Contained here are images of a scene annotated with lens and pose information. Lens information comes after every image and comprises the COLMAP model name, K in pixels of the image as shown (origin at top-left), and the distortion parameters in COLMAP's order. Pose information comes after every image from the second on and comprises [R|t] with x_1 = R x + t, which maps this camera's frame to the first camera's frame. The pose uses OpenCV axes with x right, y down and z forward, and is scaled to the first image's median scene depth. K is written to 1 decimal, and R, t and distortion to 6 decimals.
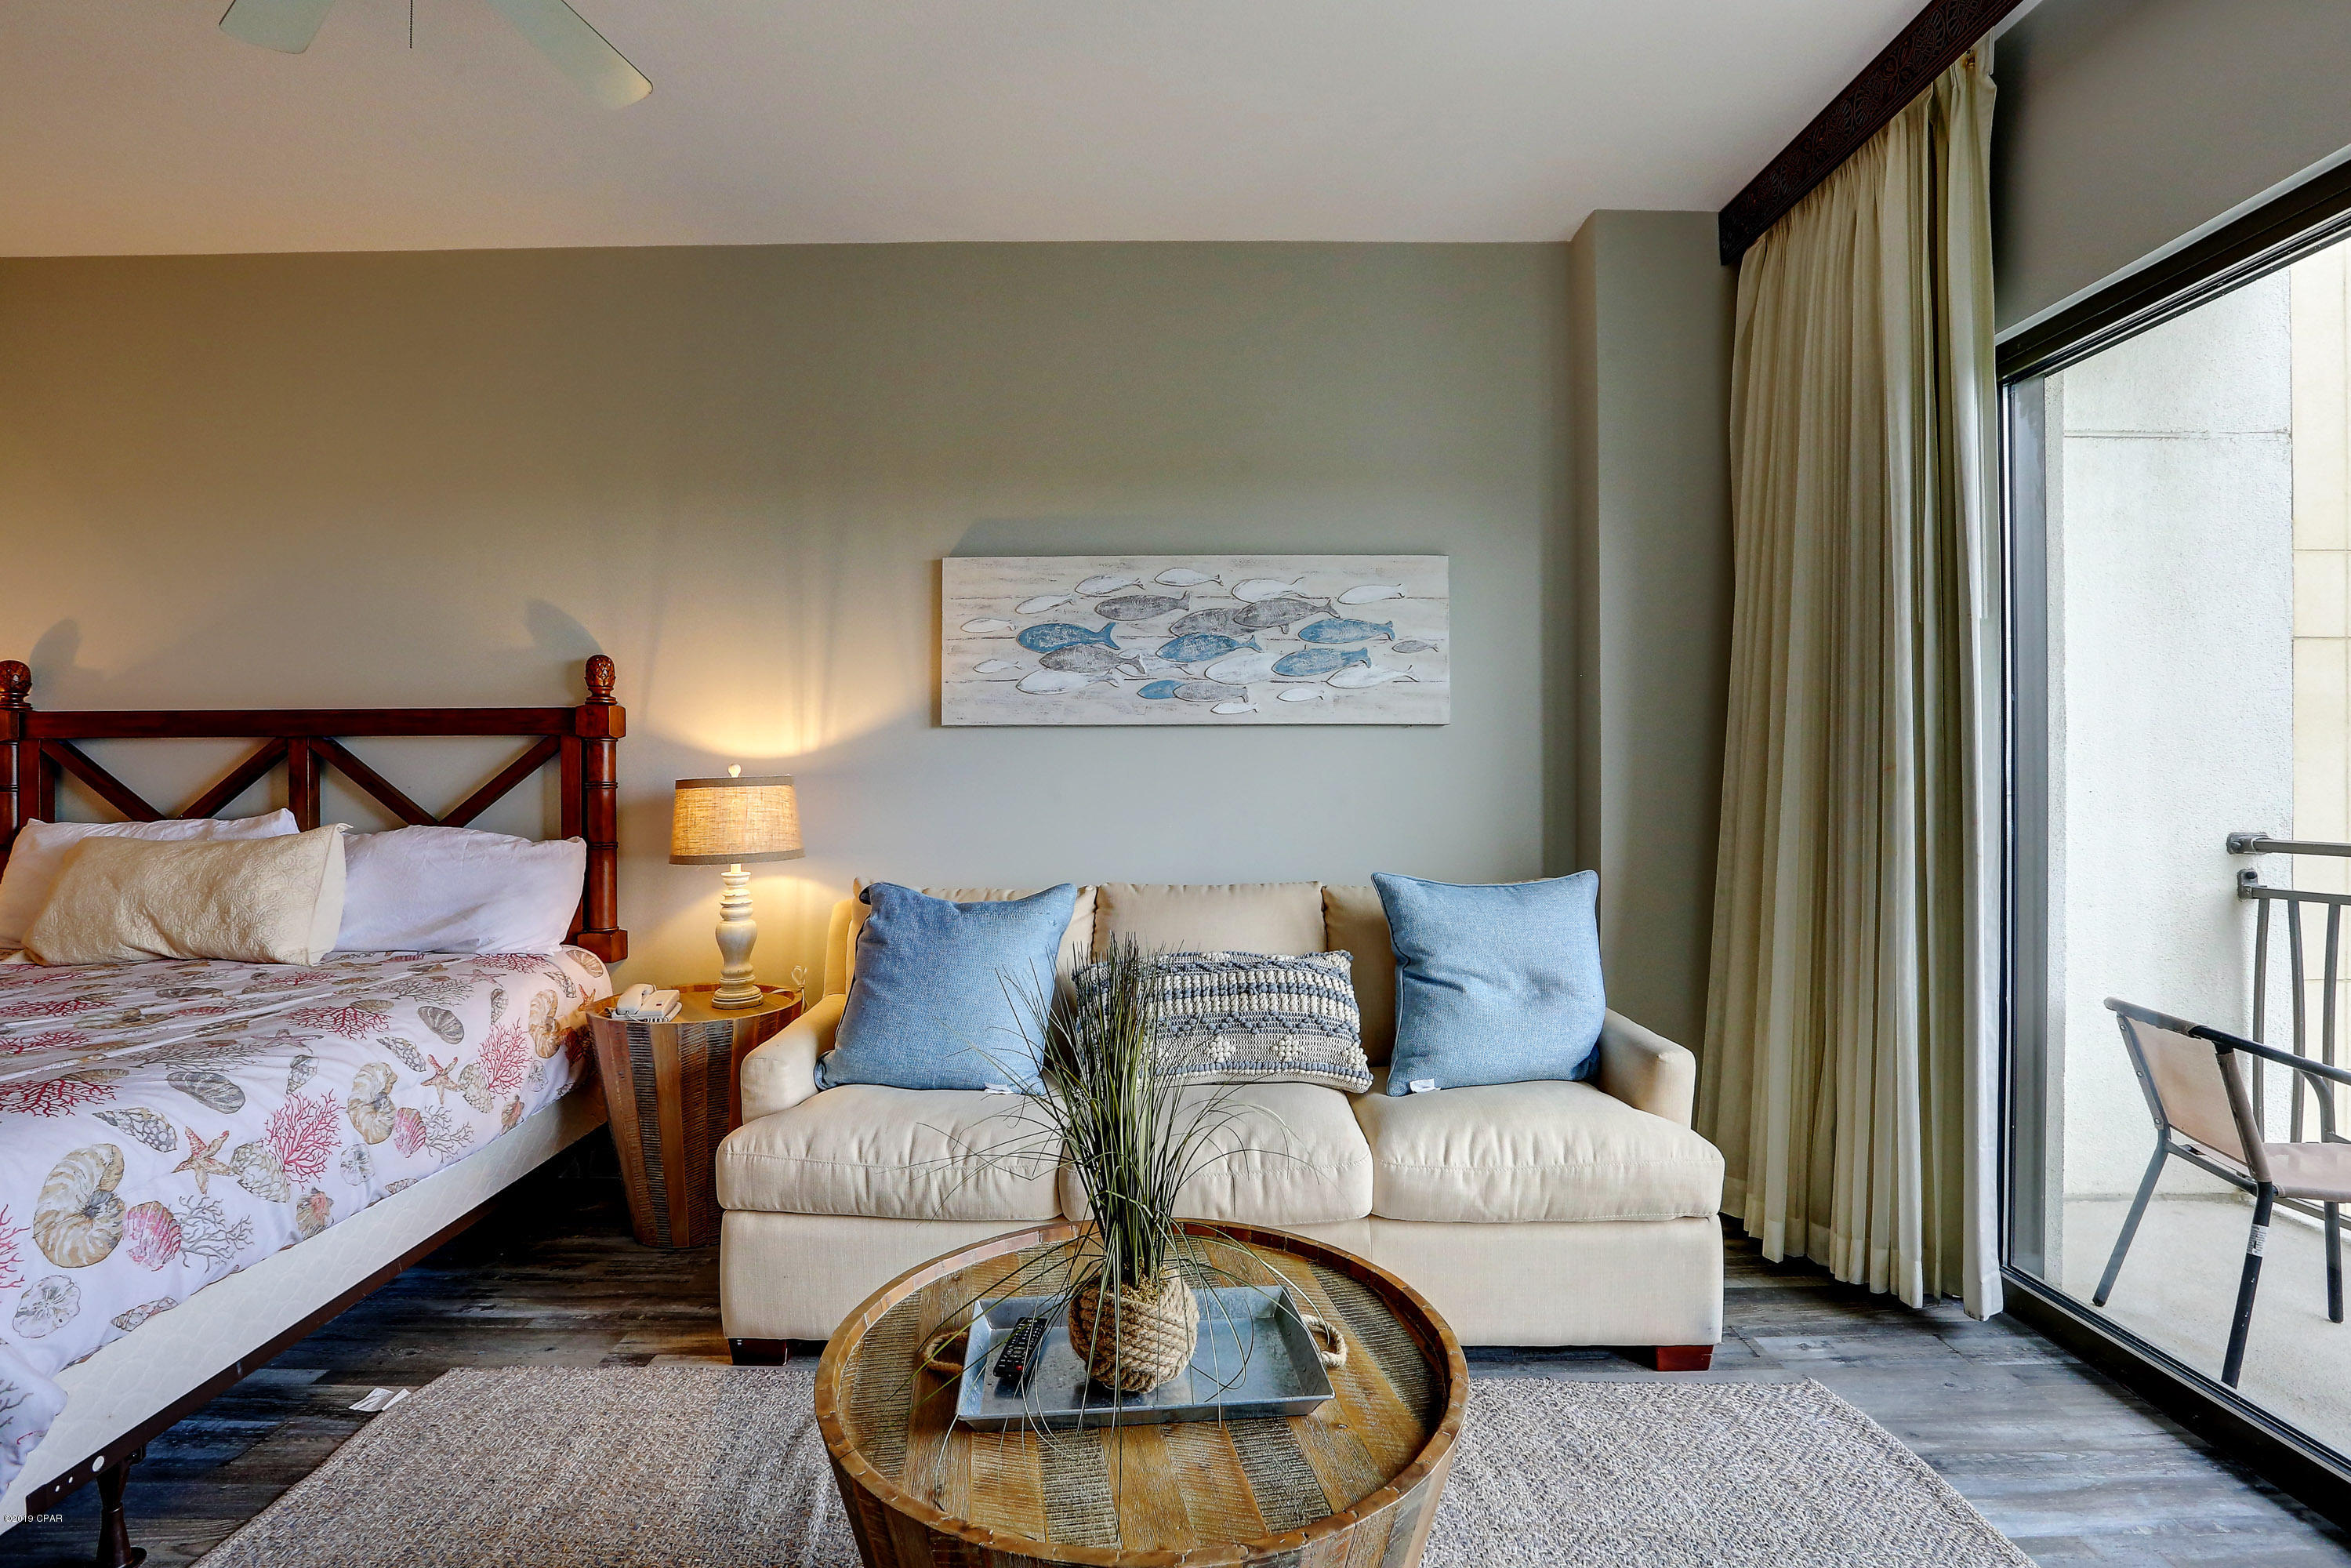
lens RADIAL K [[1083.4, 0, 1228.4], [0, 1083.4, 781.6], [0, 0, 1]] dist [-0.051471, 0.018269]
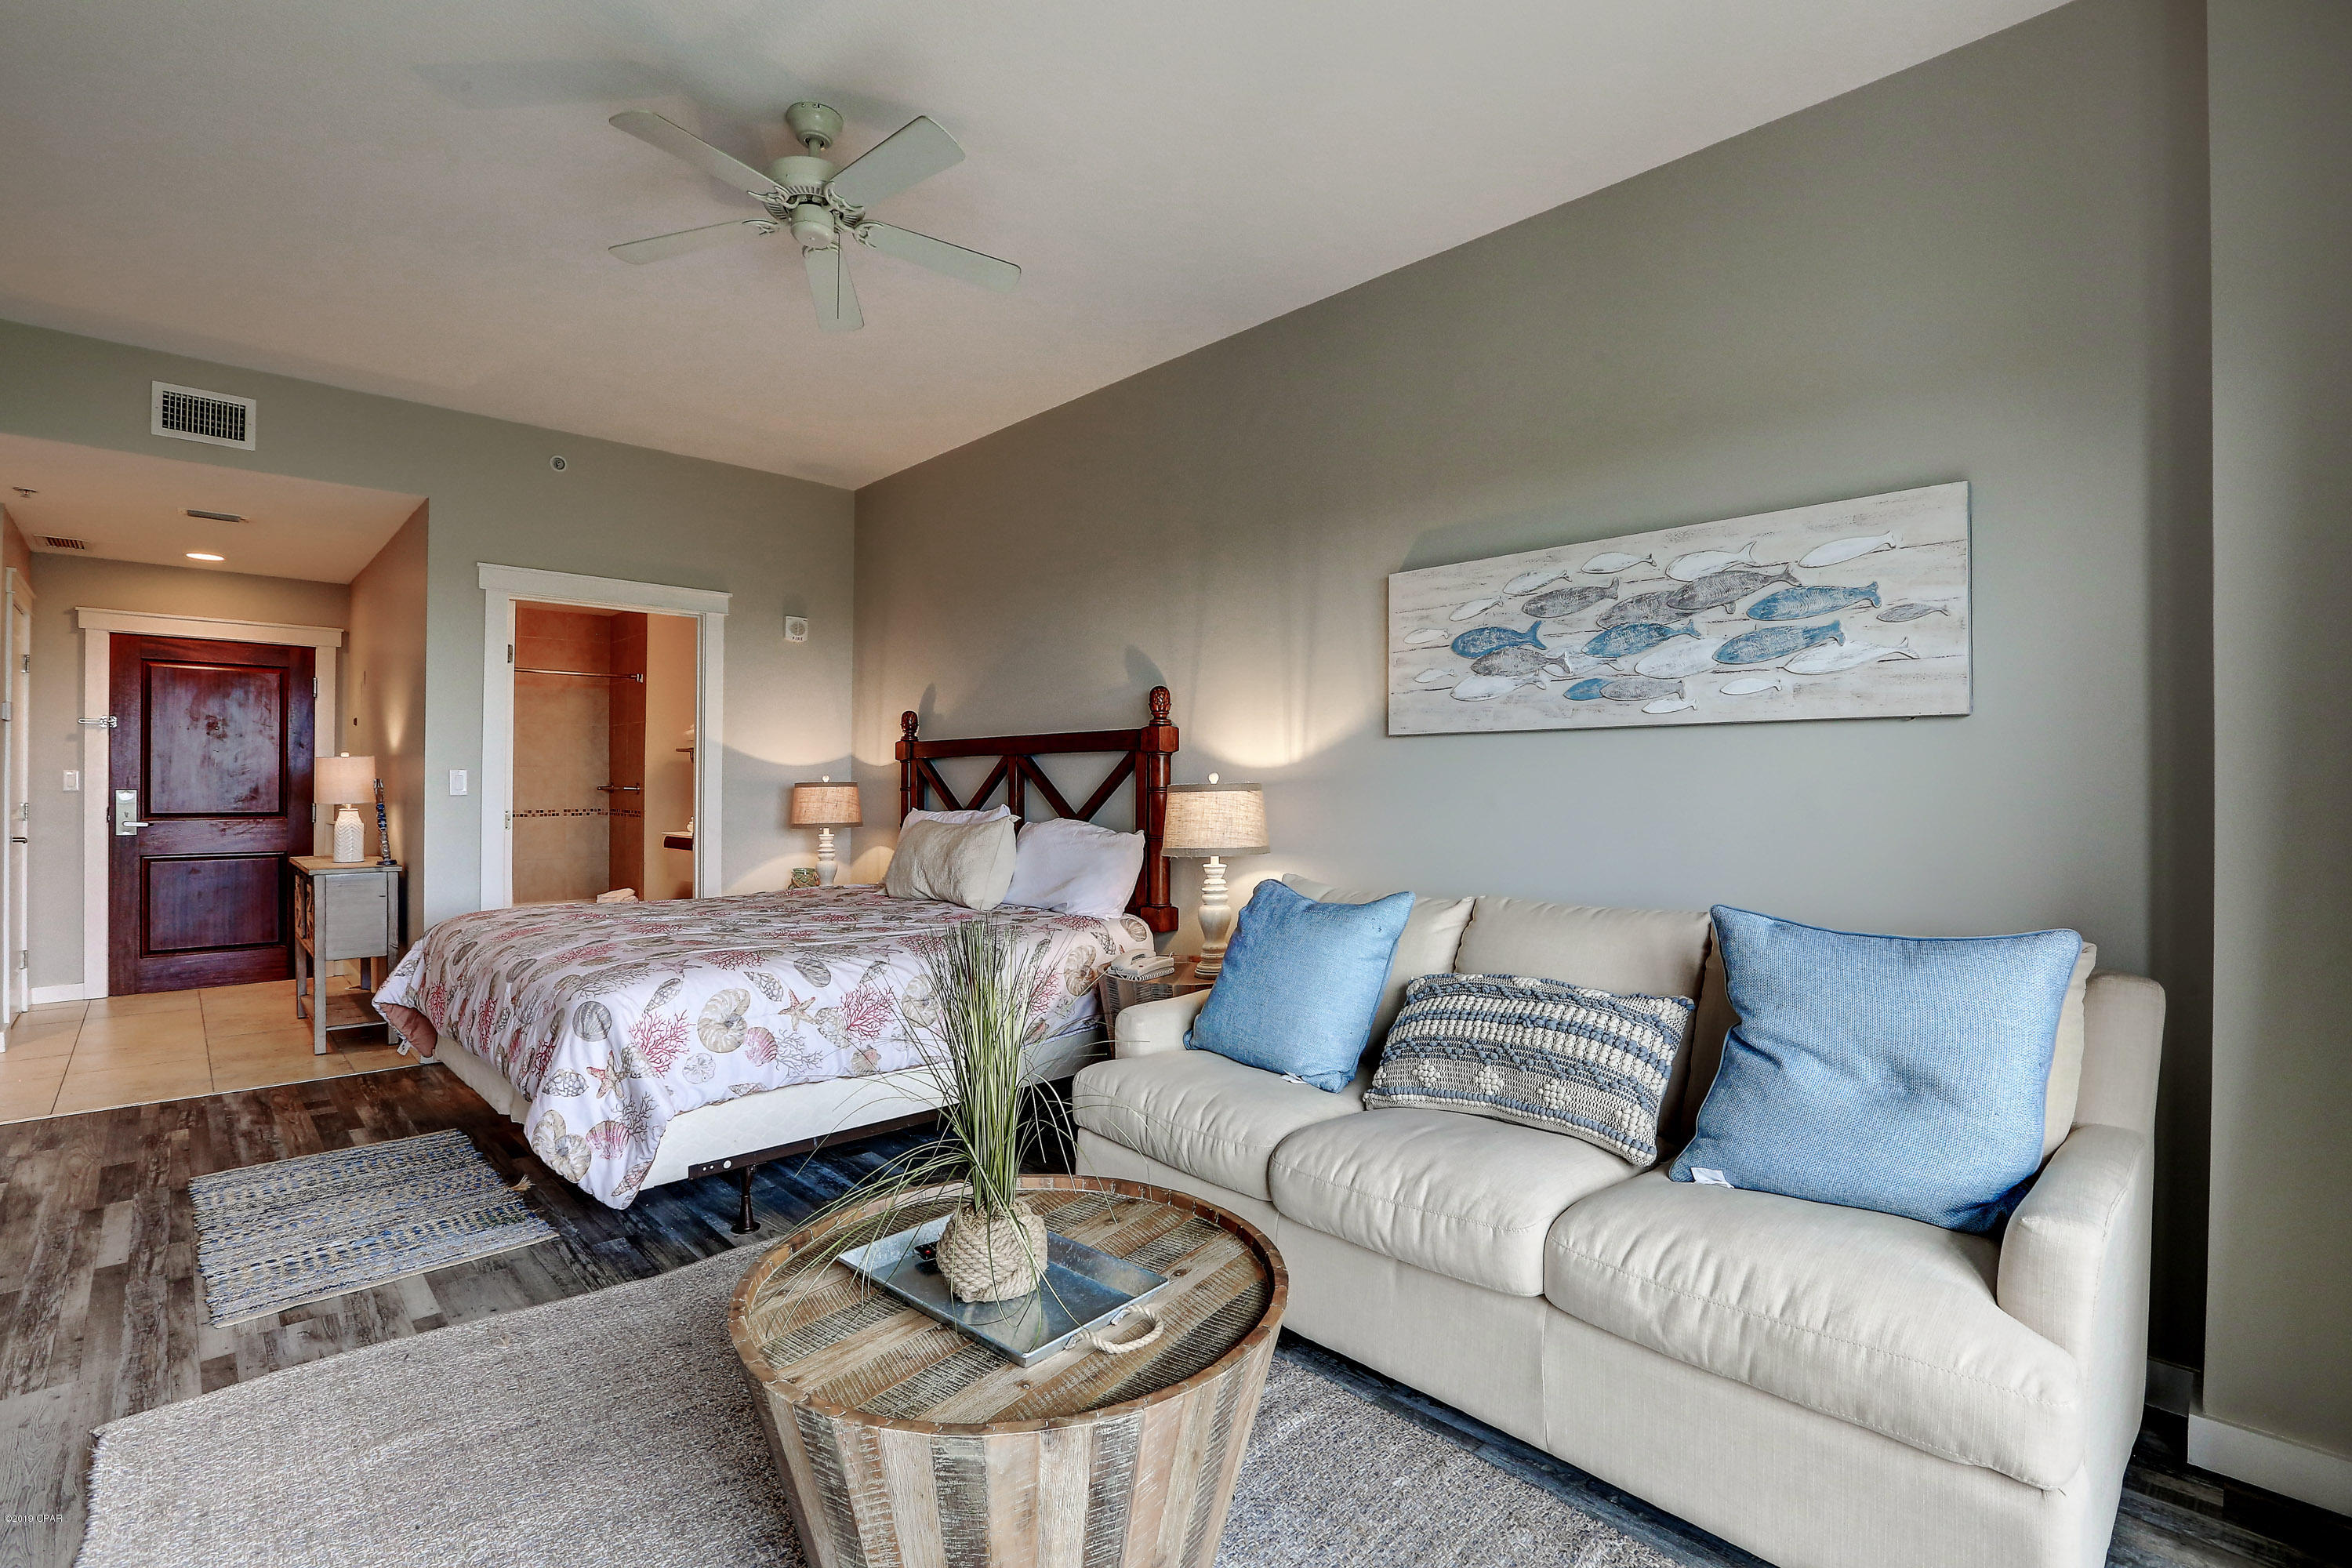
lens RADIAL K [[1083.8, 0, 1176.0], [0, 1083.8, 780.5], [0, 0, 1]] dist [-0.051471, 0.018269]
pose [[0.690507, 0.001215, -0.723325, 0.372158], [-0.008098, 0.999949, -0.006051, -0.000279], [0.723280, 0.010036, 0.690481, 0.137025]]
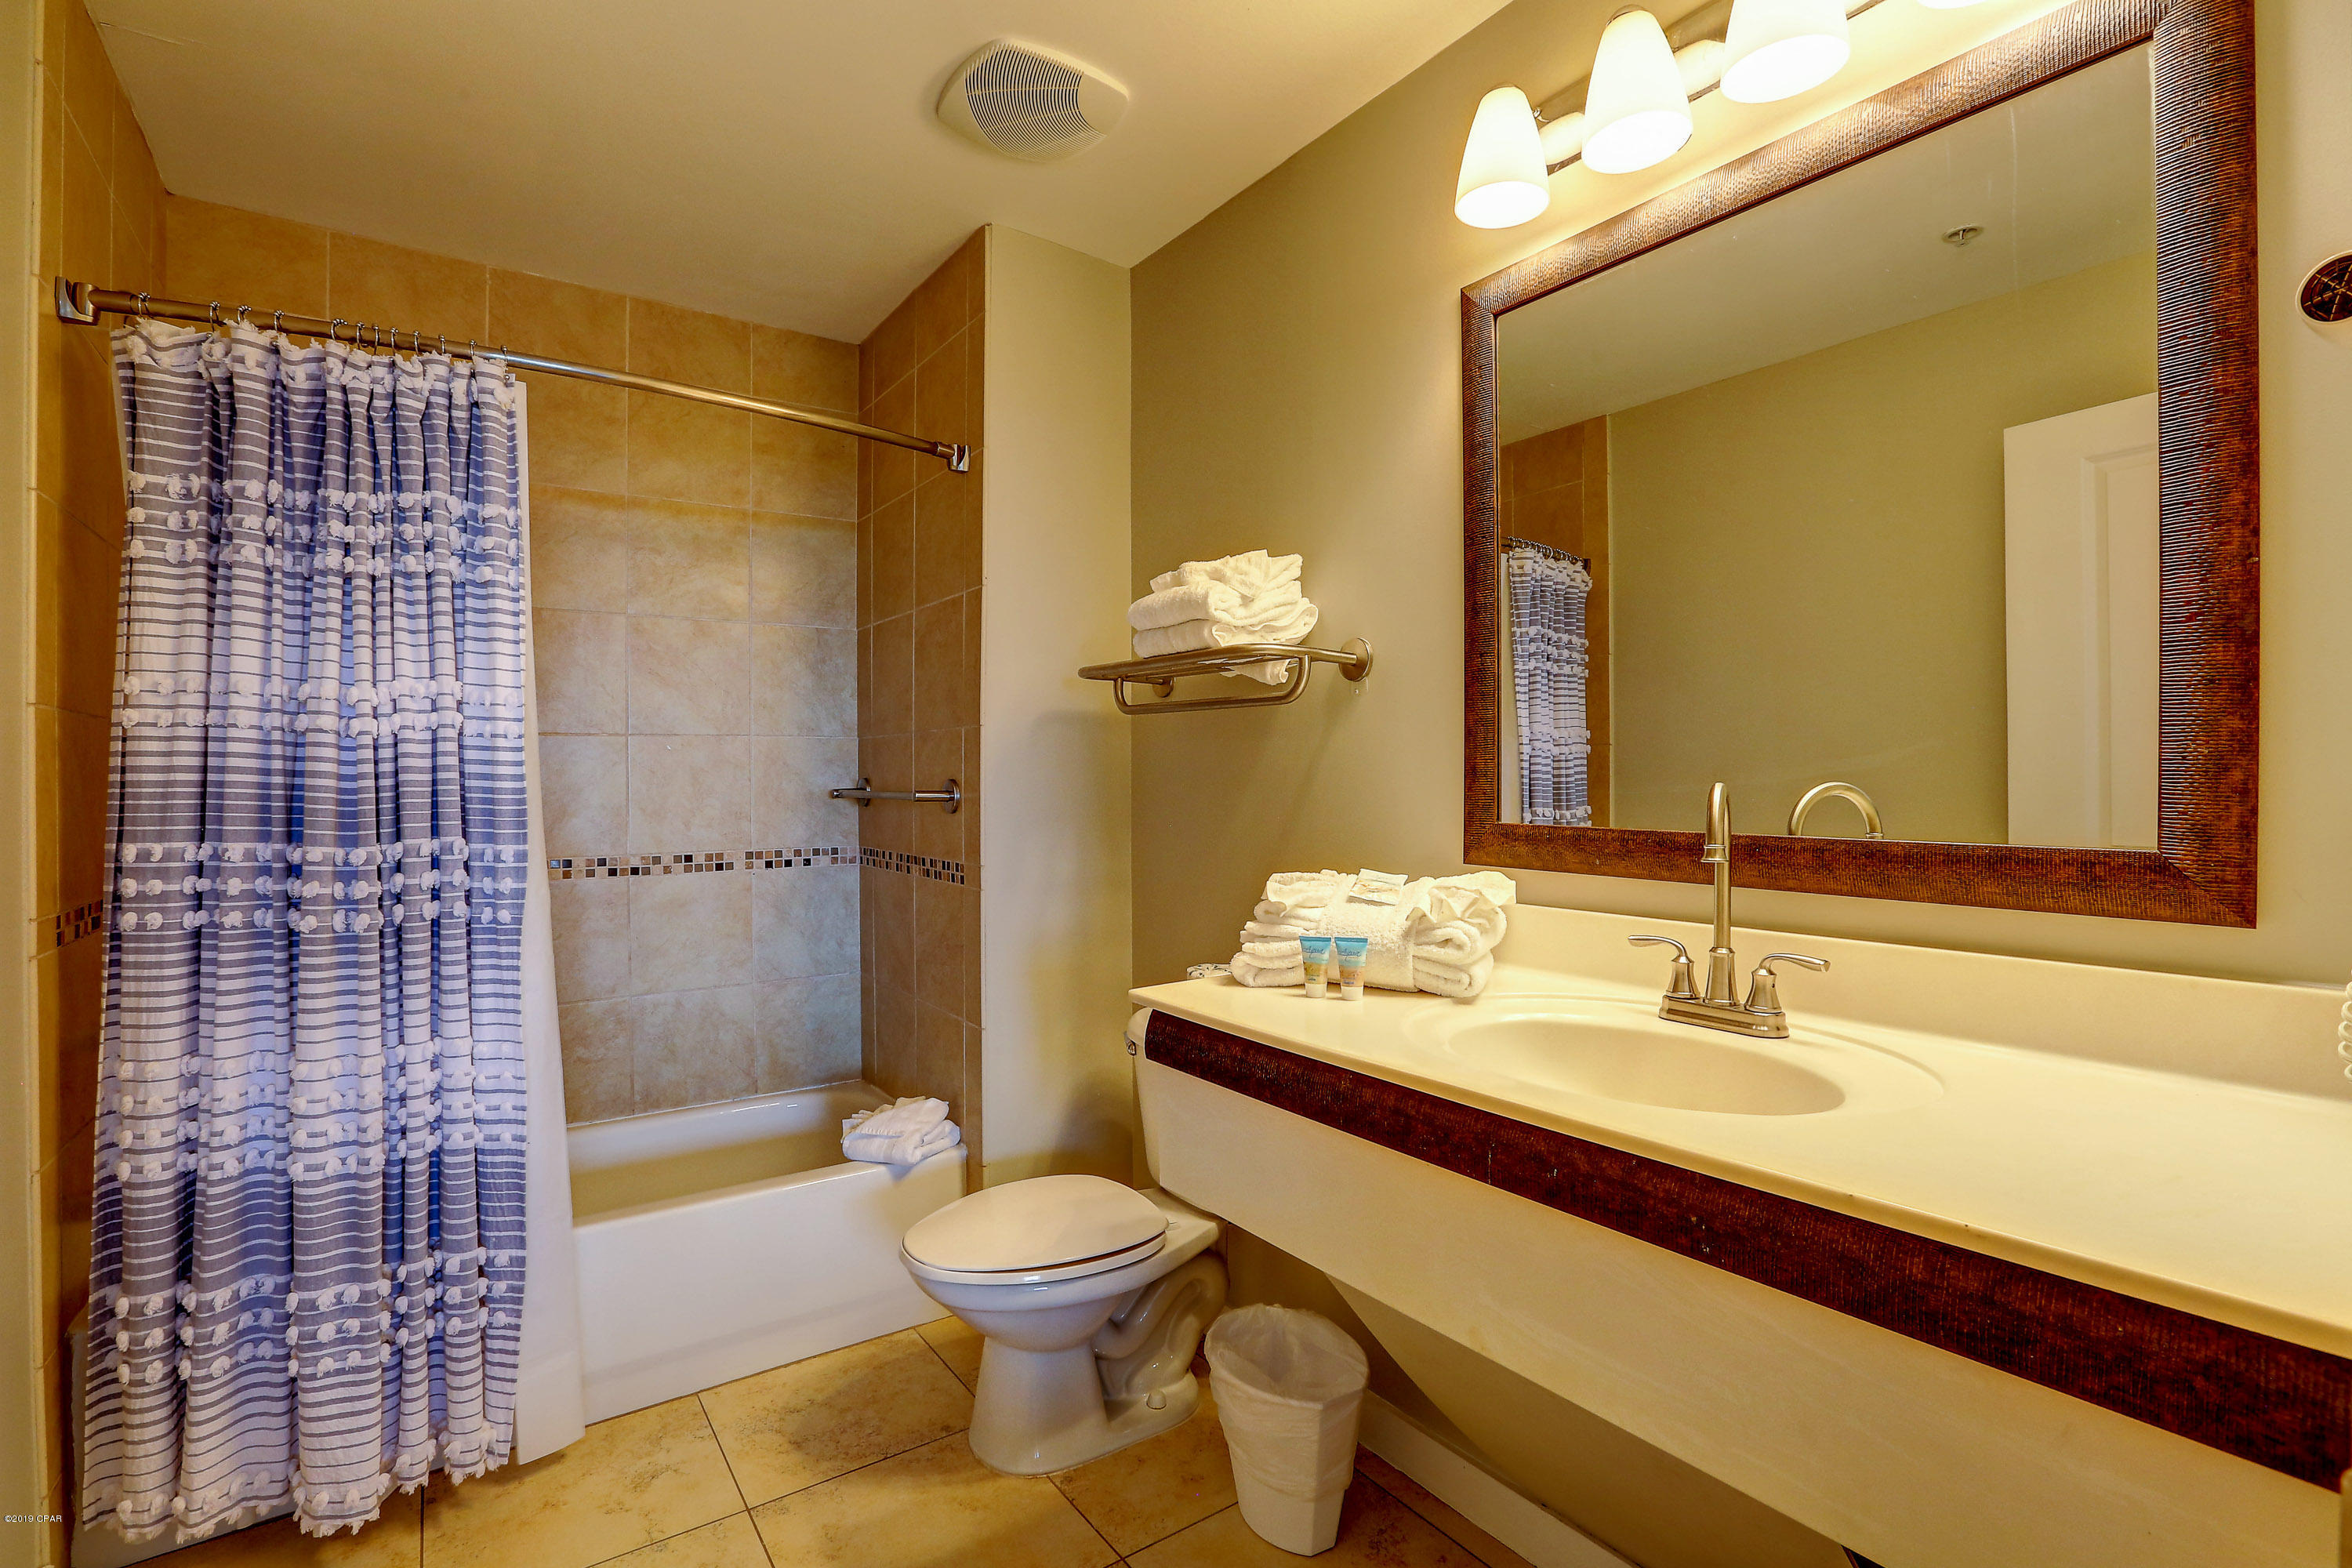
lens RADIAL K [[1083.8, 0, 1155.5], [0, 1083.8, 782.6], [0, 0, 1]] dist [-0.051471, 0.018269]
pose [[0.557433, -0.002972, -0.830217, -1.460489], [0.001528, 0.999996, -0.002554, 0.006963], [0.830221, 0.000155, 0.557435, 0.603392]]
